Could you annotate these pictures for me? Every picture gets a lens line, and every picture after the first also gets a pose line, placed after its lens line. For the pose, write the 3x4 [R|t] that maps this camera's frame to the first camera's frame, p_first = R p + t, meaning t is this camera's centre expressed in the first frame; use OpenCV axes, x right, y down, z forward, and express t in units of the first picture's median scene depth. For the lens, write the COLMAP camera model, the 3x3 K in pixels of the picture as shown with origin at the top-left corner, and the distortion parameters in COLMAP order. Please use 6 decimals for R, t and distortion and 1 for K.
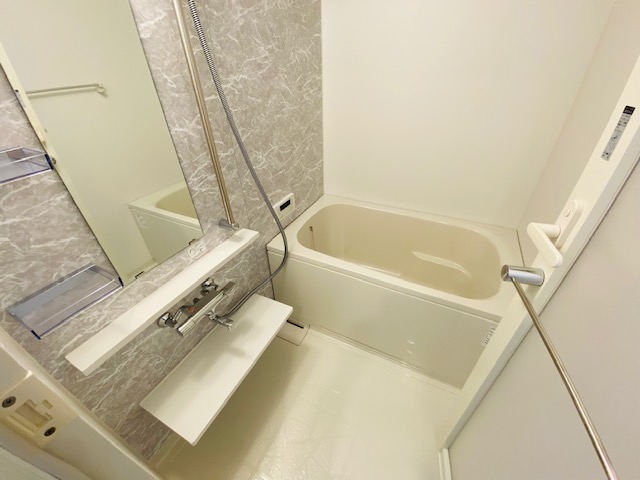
lens RADIAL K [[263.4, 0, 317.5], [0, 263.4, 238.6], [0, 0, 1]] dist [-0.005179, -0.002125]
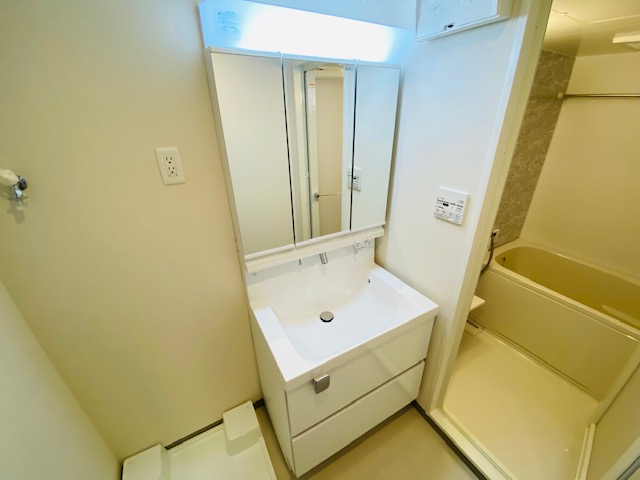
lens RADIAL K [[263.4, 0, 325.8], [0, 263.4, 239.5], [0, 0, 1]] dist [-0.005179, -0.002125]
pose [[0.836012, 0.242662, -0.492137, -0.167082], [-0.305694, 0.950791, -0.050479, 0.240544], [0.455670, 0.192645, 0.869053, -0.667395]]
